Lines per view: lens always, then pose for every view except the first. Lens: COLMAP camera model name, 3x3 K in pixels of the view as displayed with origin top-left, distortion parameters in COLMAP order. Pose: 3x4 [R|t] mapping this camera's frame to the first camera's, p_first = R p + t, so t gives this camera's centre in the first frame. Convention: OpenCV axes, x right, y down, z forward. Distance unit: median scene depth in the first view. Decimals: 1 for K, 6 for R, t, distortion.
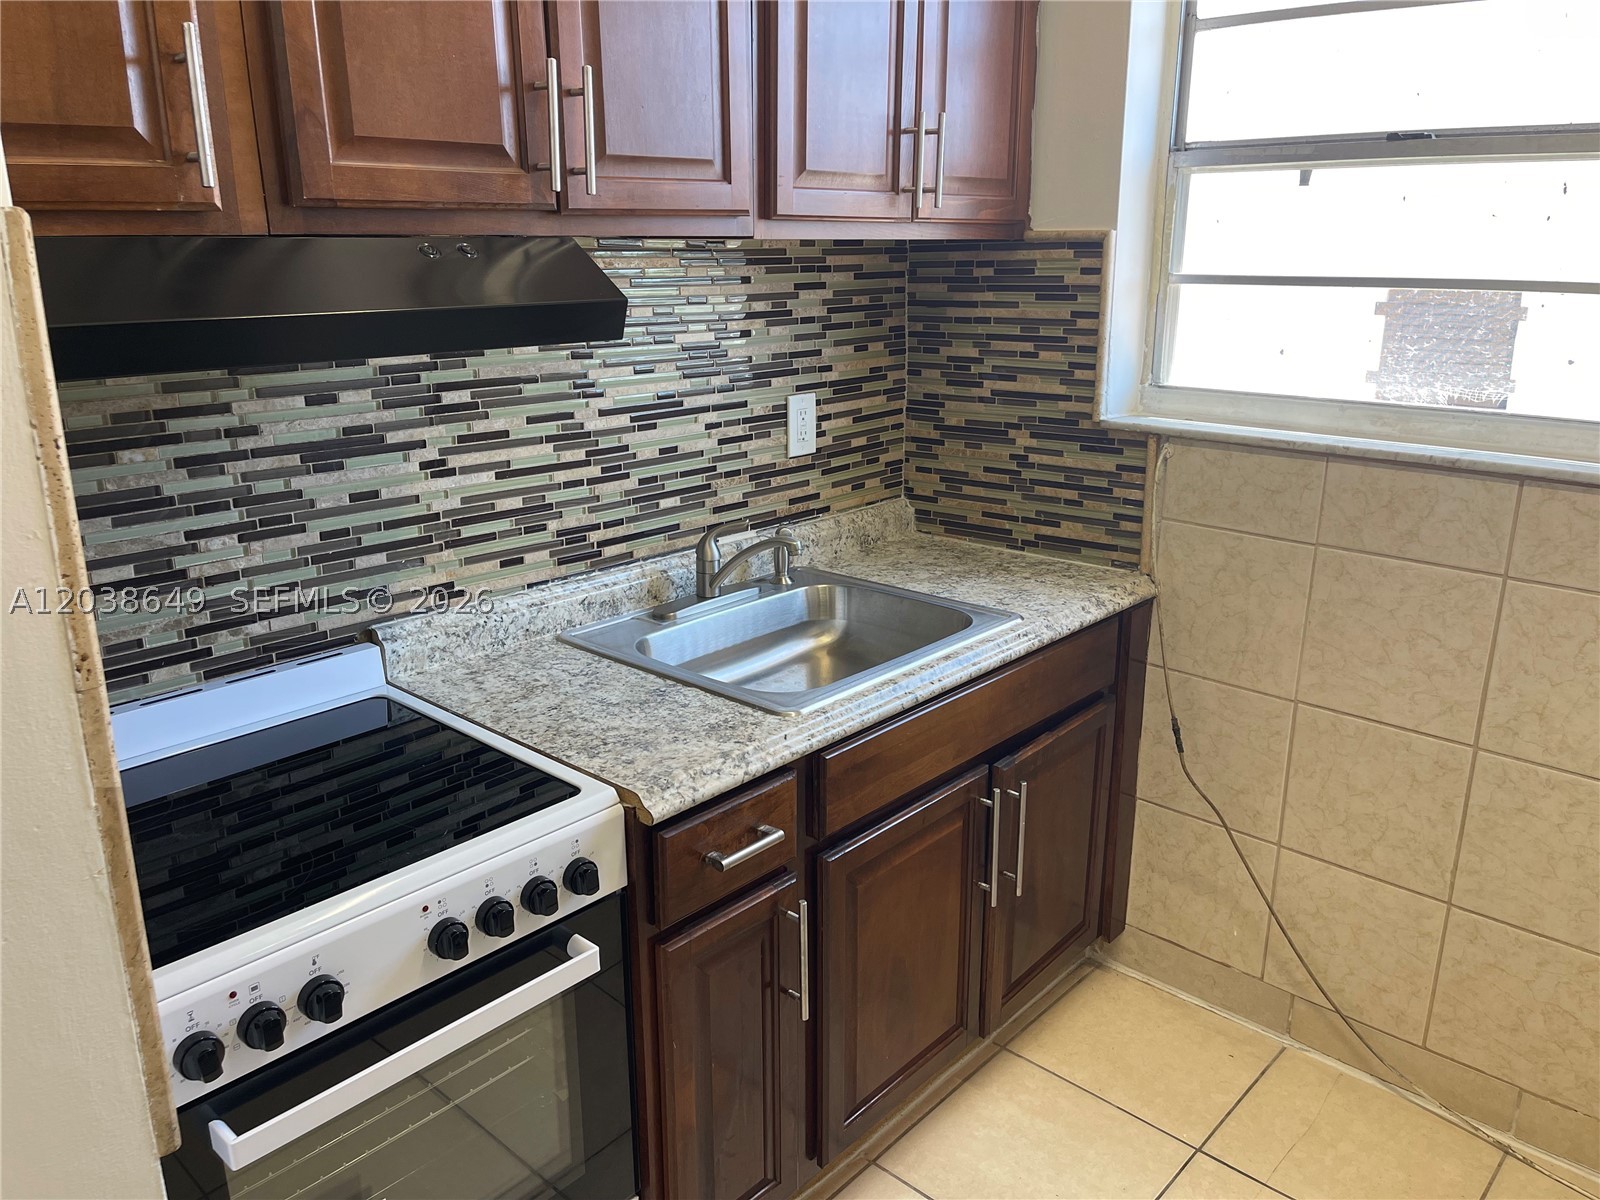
lens RADIAL K [[1226.8, 0, 797.8], [0, 1226.8, 599.3], [0, 0, 1]] dist [0.048240, -0.051873]
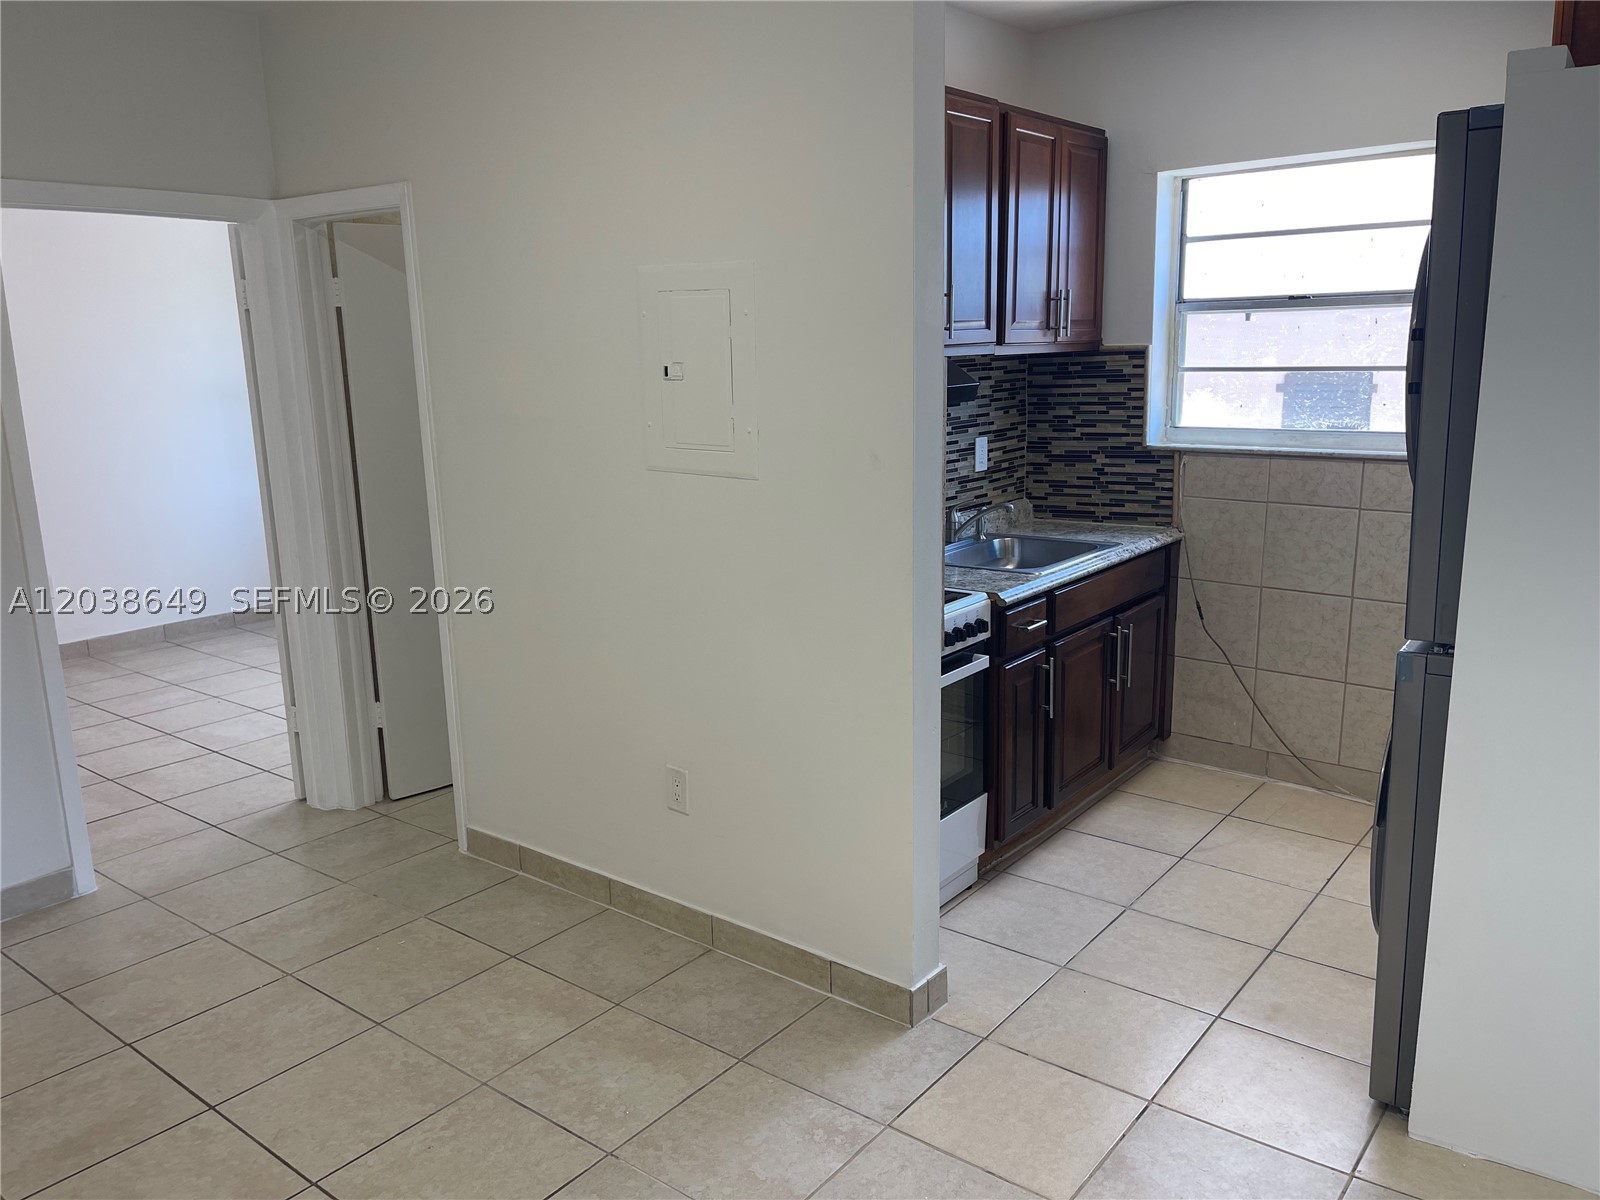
lens RADIAL K [[1226.8, 0, 806.1], [0, 1226.8, 607.4], [0, 0, 1]] dist [0.048240, -0.051873]
pose [[0.996785, -0.036481, 0.071341, -0.421507], [0.041402, 0.996773, -0.068770, 0.211059], [-0.068602, 0.071502, 0.995079, -0.820027]]
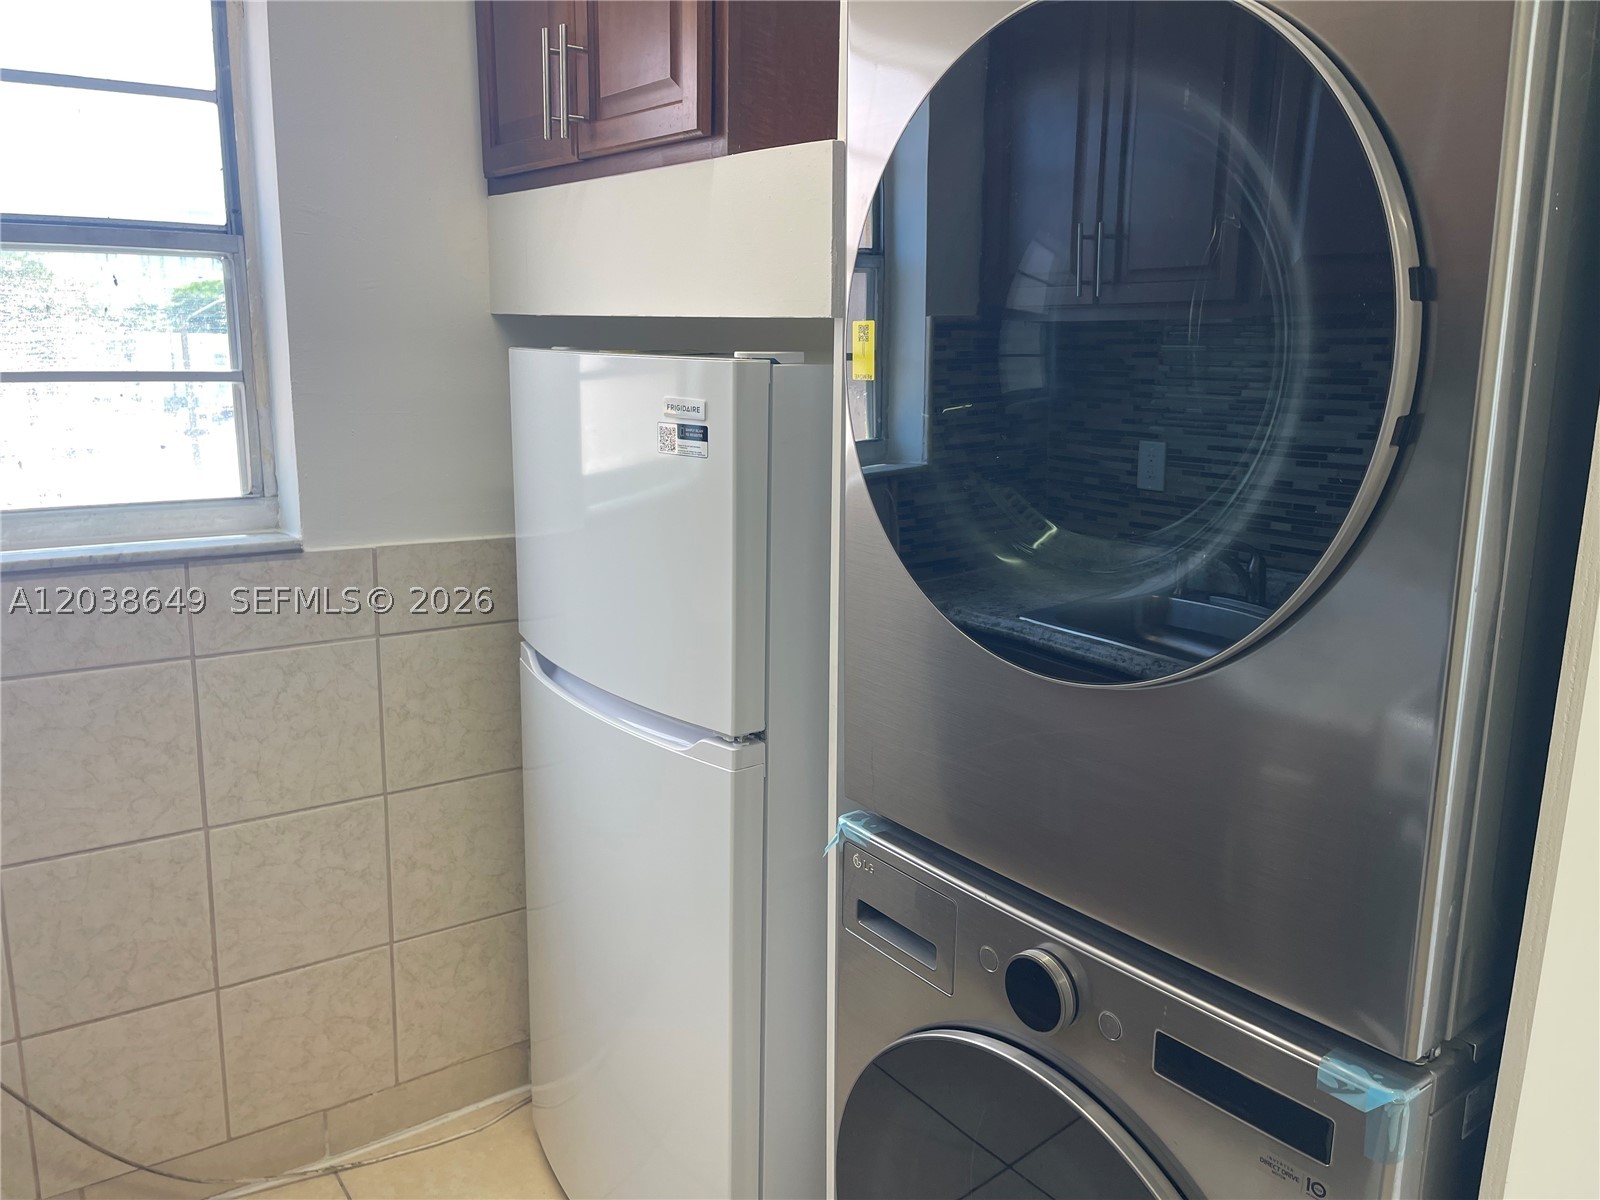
lens RADIAL K [[1262.0, 0, 795.5], [0, 1262.0, 593.6], [0, 0, 1]] dist [0.012407, -0.026598]
pose [[0.203342, -0.200568, 0.958345, -0.267436], [0.265564, 0.953401, 0.143186, -0.072768], [-0.942405, 0.225386, 0.247130, 0.226810]]
